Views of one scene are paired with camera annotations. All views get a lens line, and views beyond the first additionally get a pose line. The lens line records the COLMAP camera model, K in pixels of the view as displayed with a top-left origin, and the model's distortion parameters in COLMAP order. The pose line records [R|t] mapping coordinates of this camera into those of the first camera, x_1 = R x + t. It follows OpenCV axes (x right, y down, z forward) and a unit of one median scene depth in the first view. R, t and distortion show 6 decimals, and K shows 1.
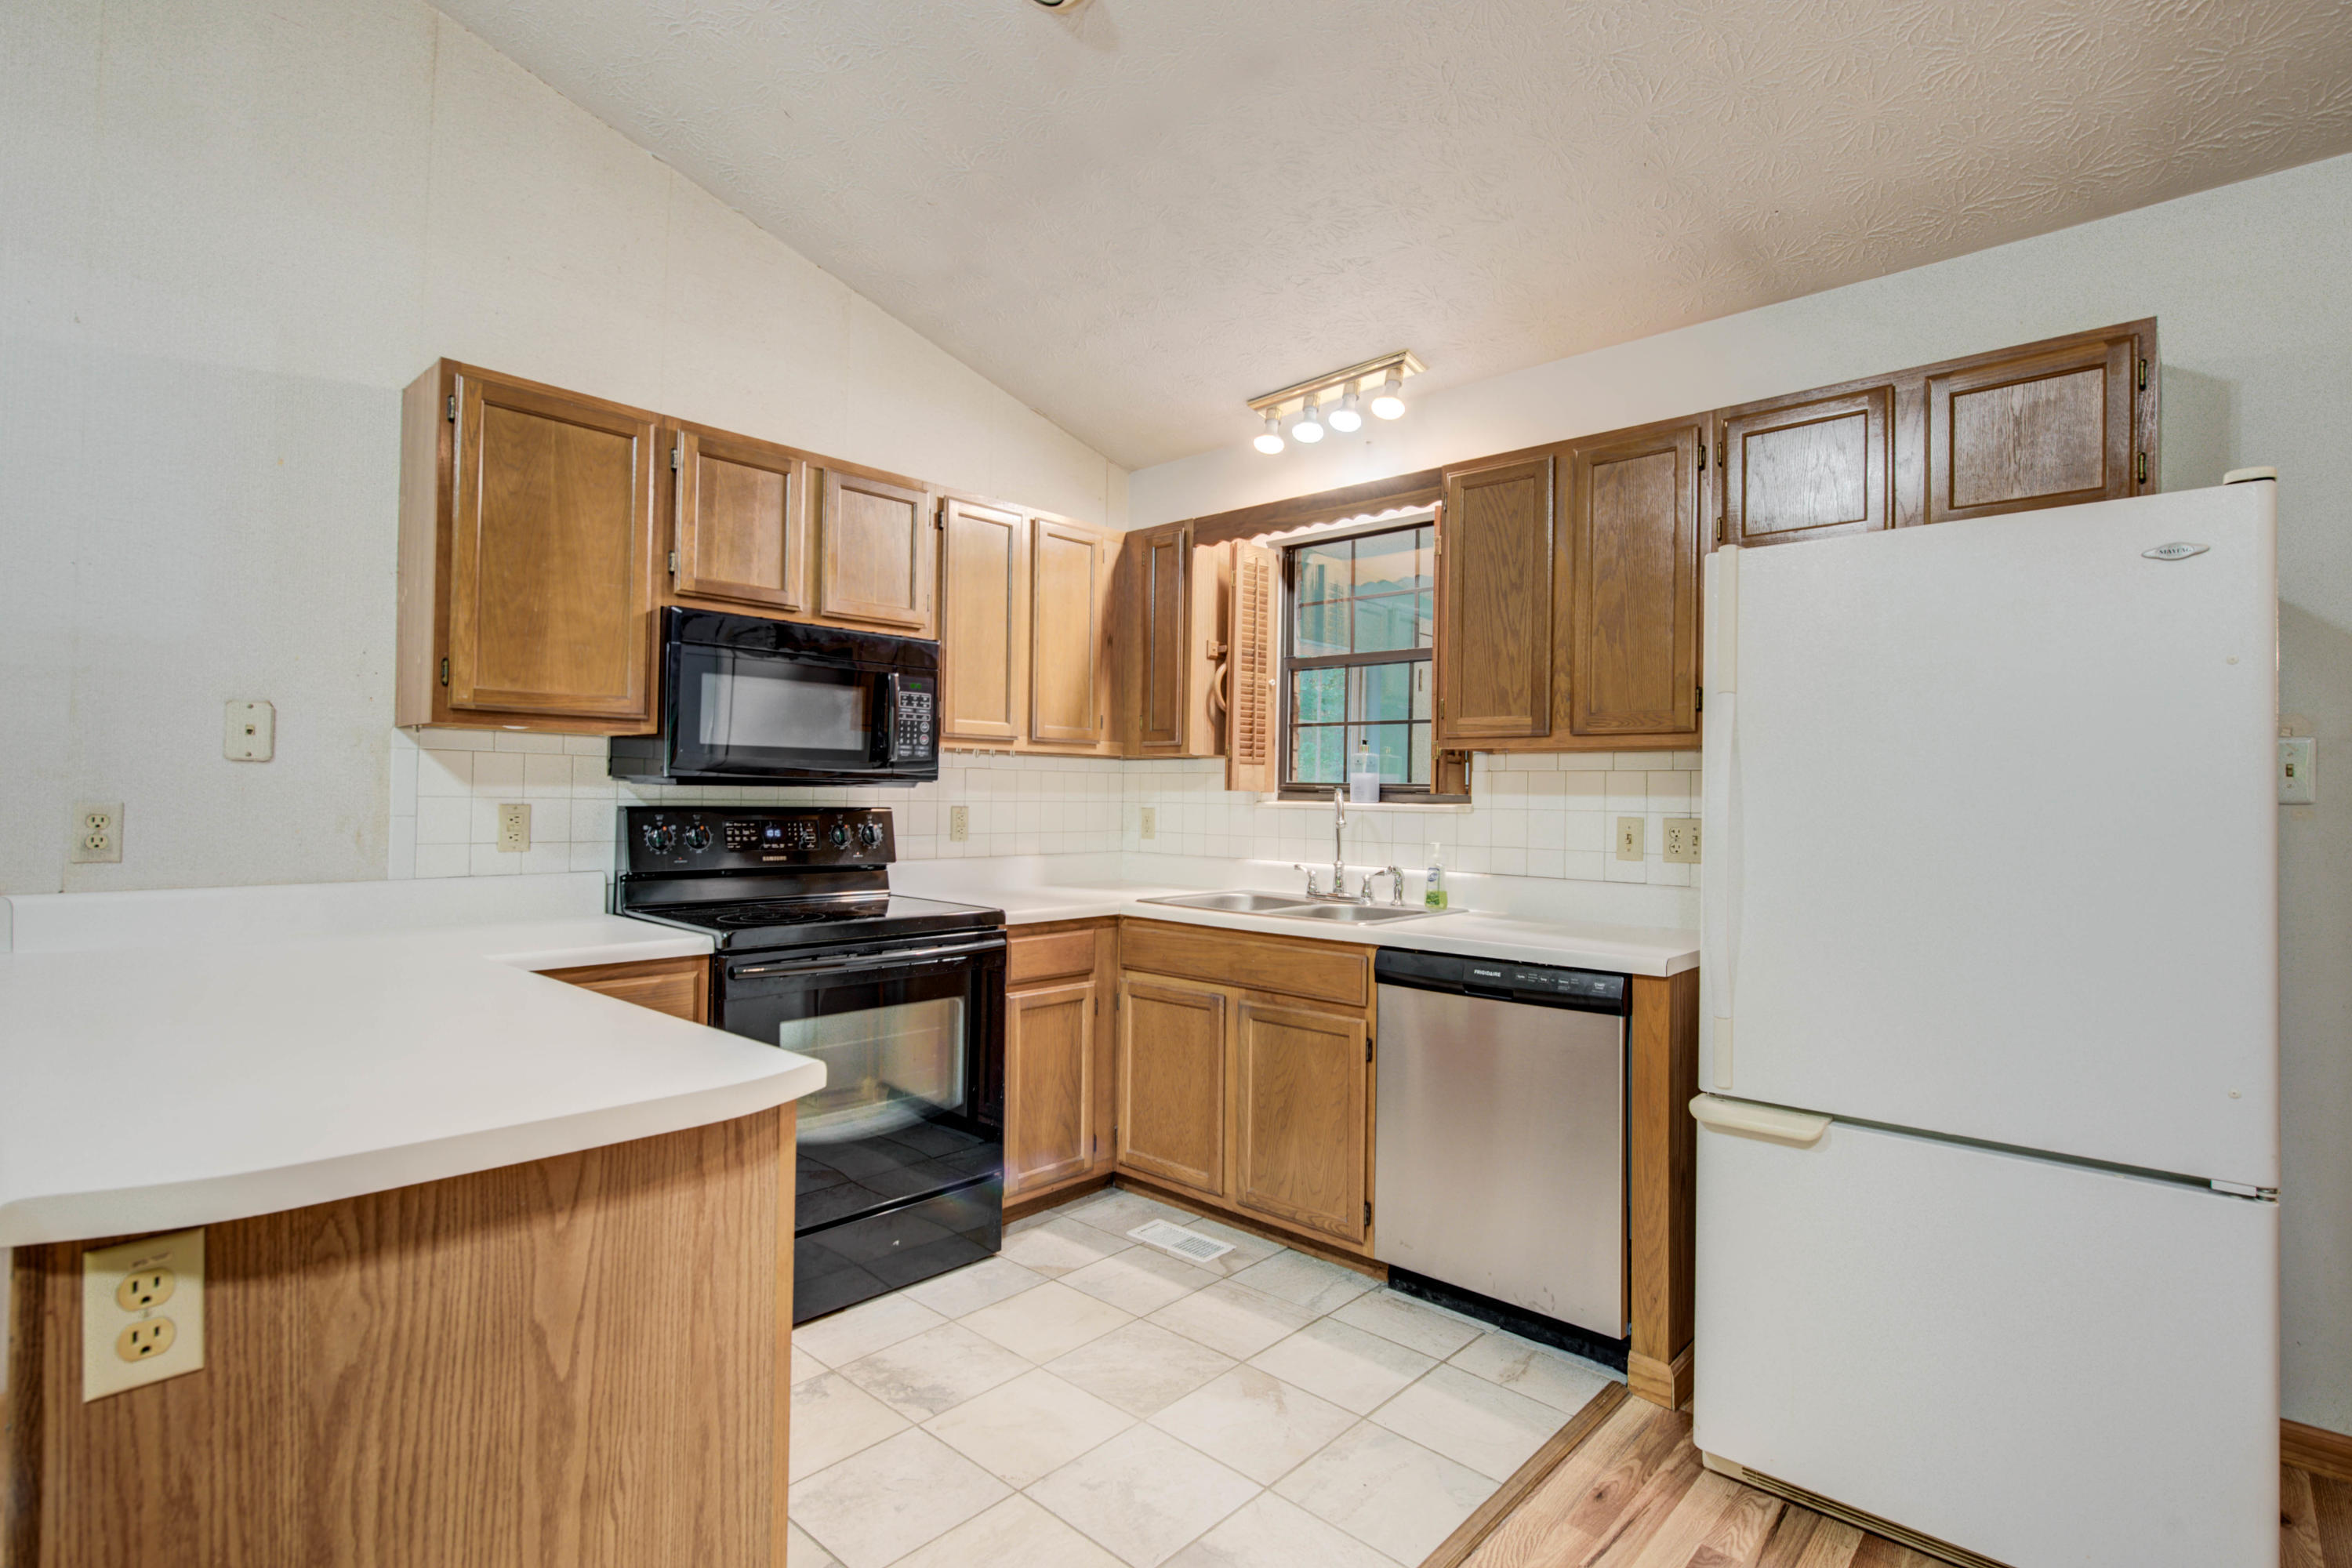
lens RADIAL K [[1109.7, 0, 1184.1], [0, 1109.7, 782.3], [0, 0, 1]] dist [-0.000736, -0.000741]
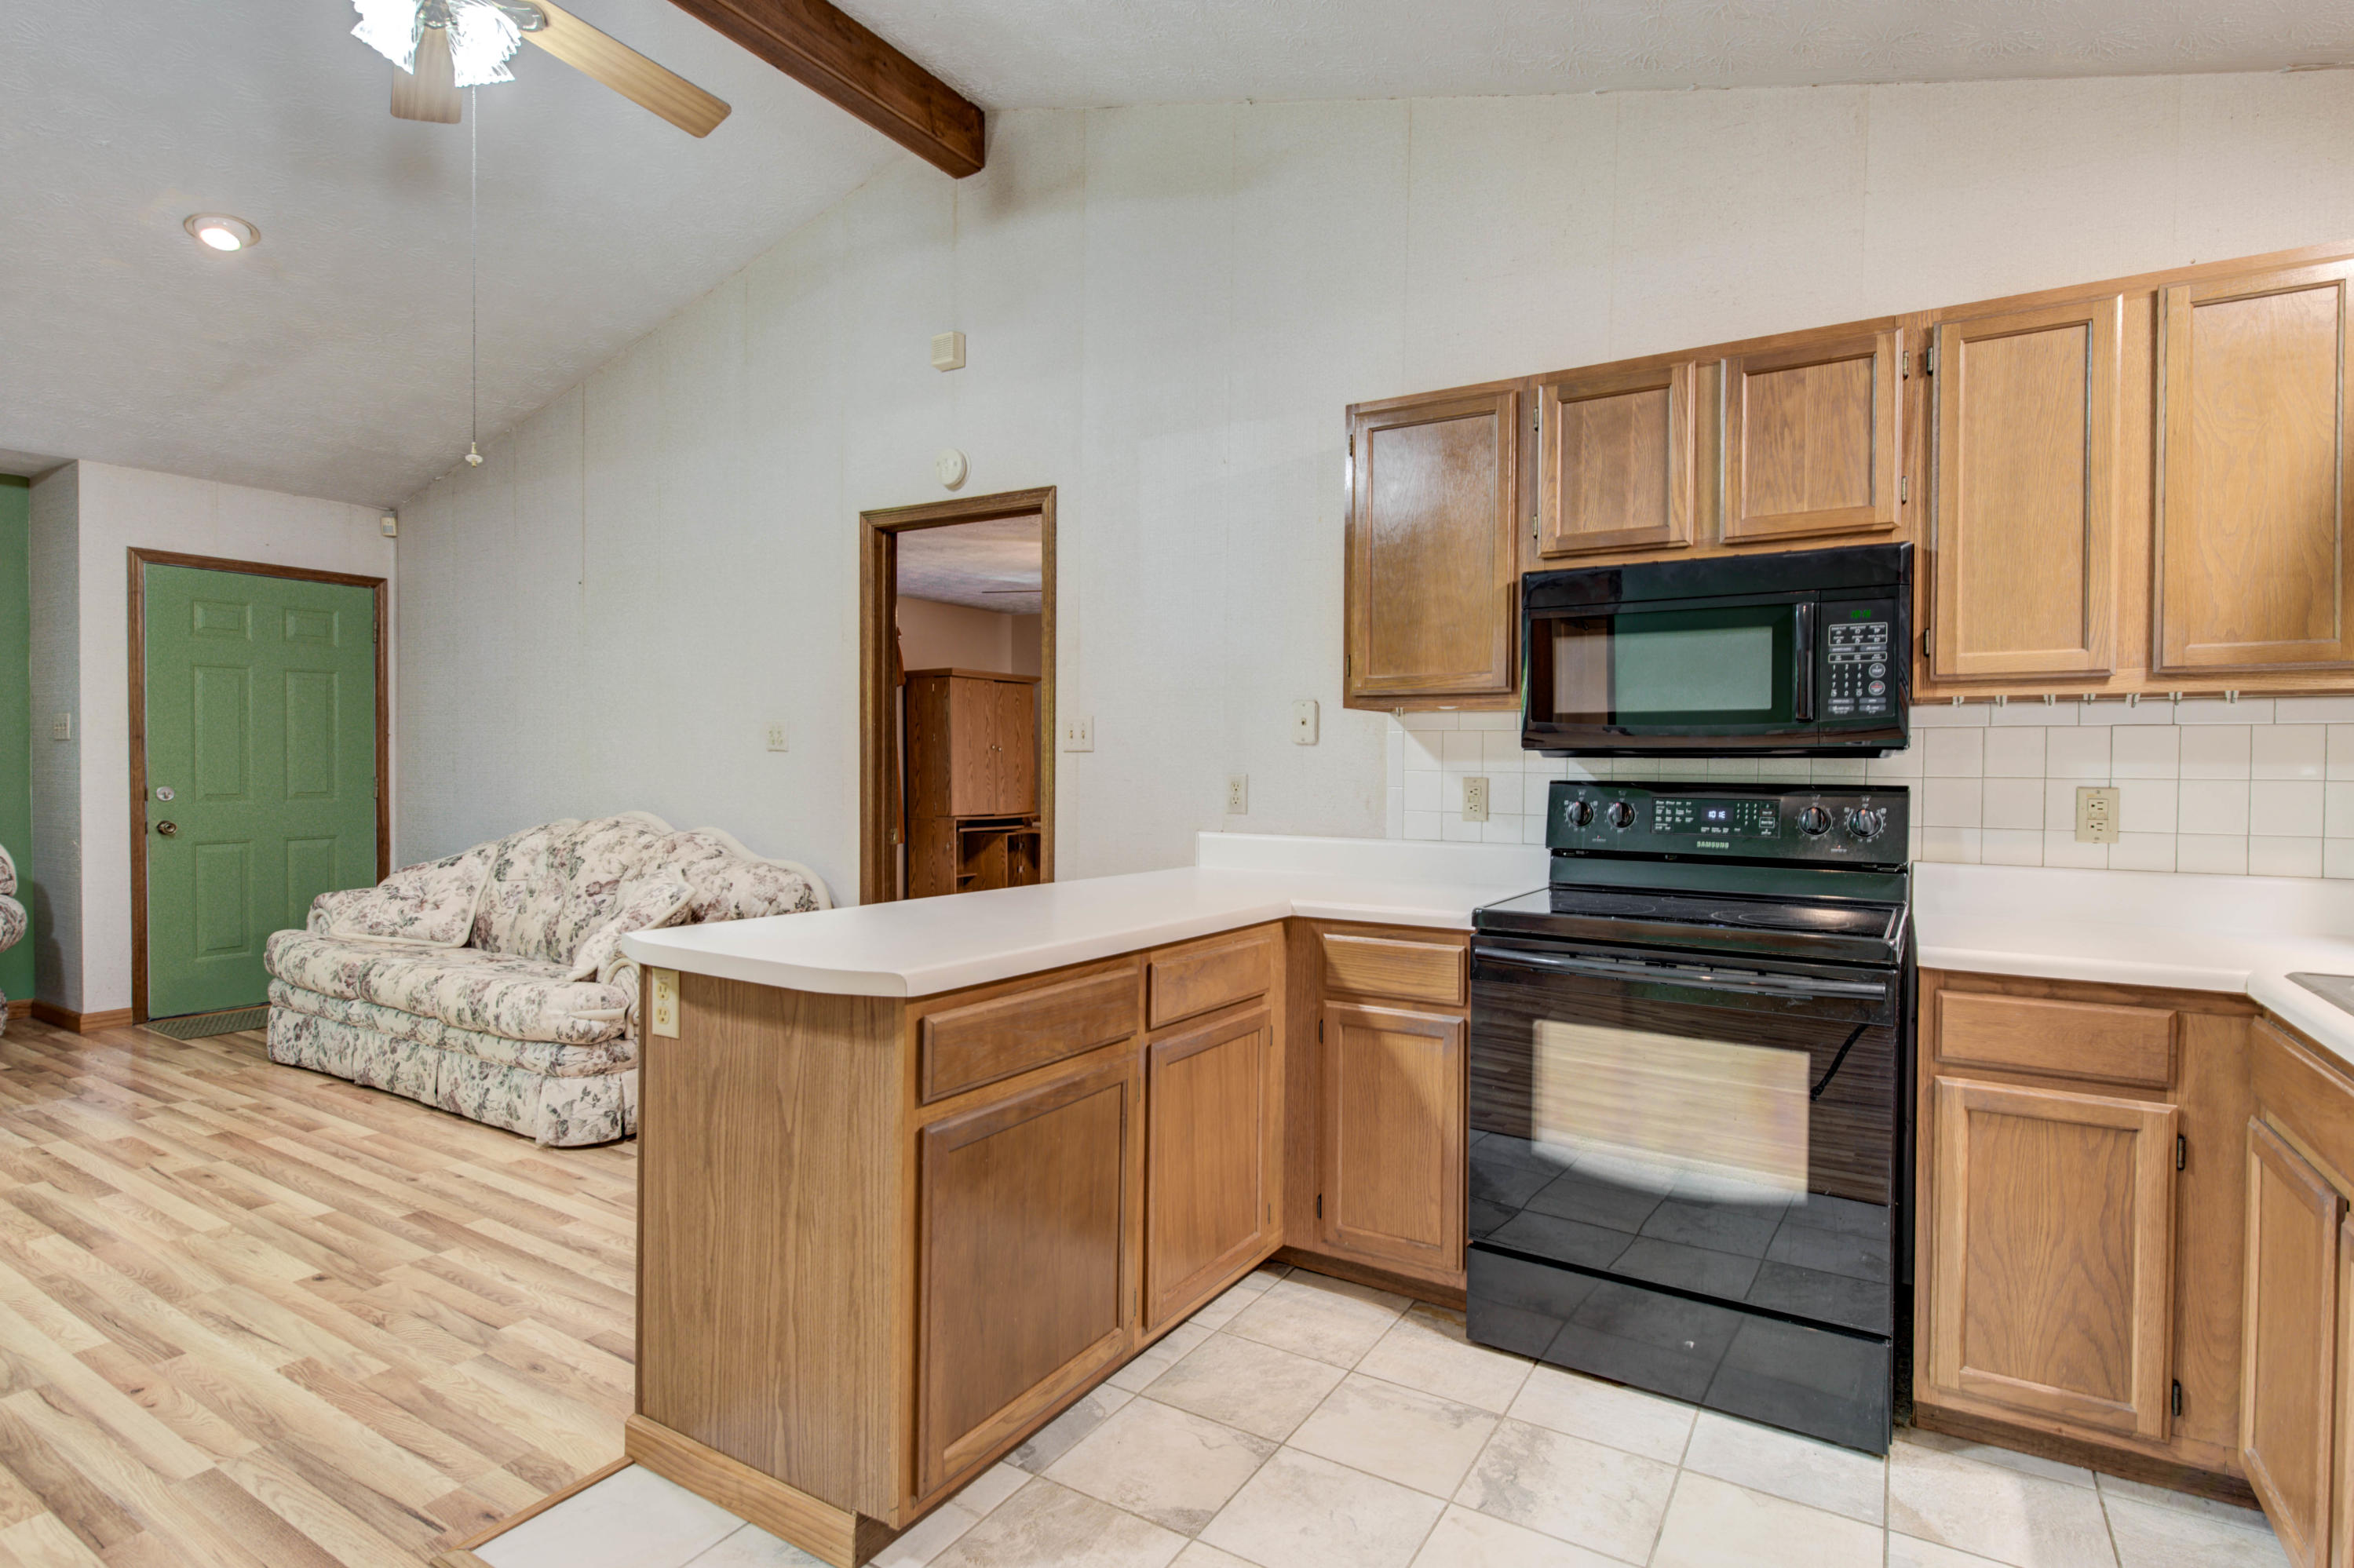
lens RADIAL K [[1166.2, 0, 1177.0], [0, 1166.2, 784.0], [0, 0, 1]] dist [0.000135, -0.000464]
pose [[0.195836, 0.005972, -0.980618, 0.413243], [0.006986, 0.999948, 0.007485, 0.013522], [0.980612, -0.008317, 0.195784, 0.434160]]
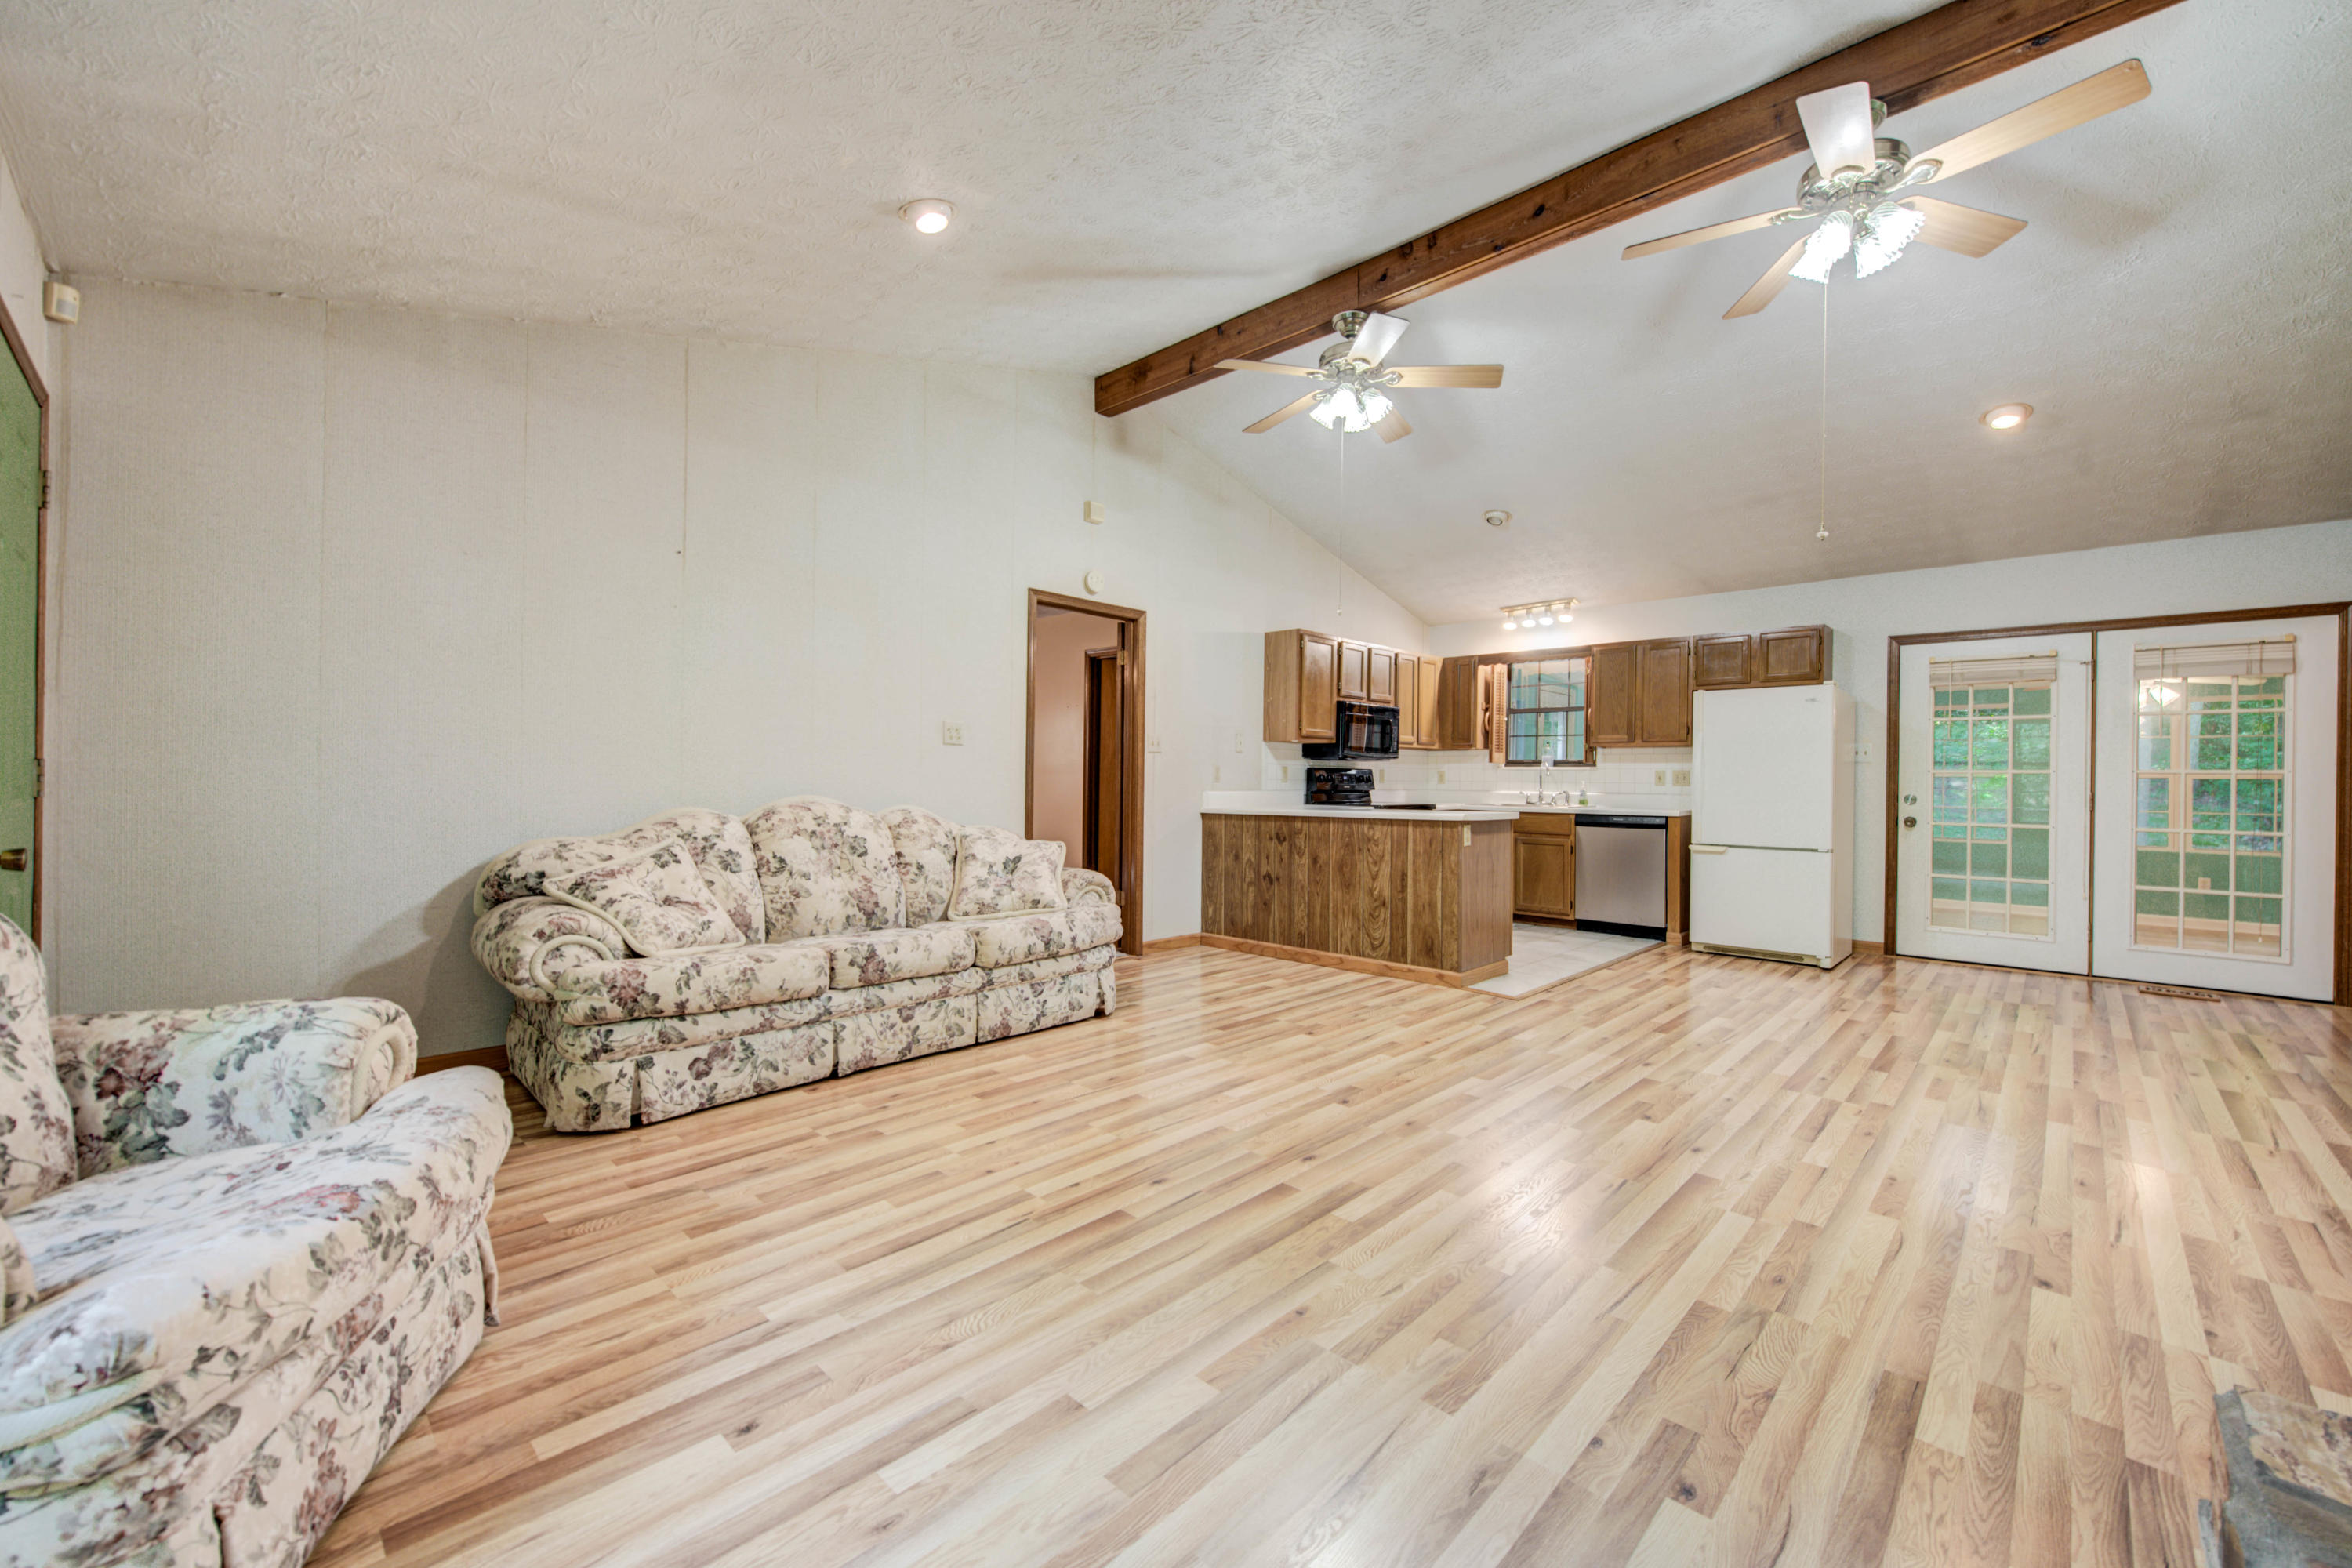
lens RADIAL K [[919.6, 0, 1185.4], [0, 919.6, 777.6], [0, 0, 1]] dist [0.000887, -0.000296]
pose [[0.999733, -0.002358, -0.022993, -0.724004], [0.002626, 0.999929, 0.011630, 0.018337], [0.022964, -0.011687, 0.999668, -1.316910]]
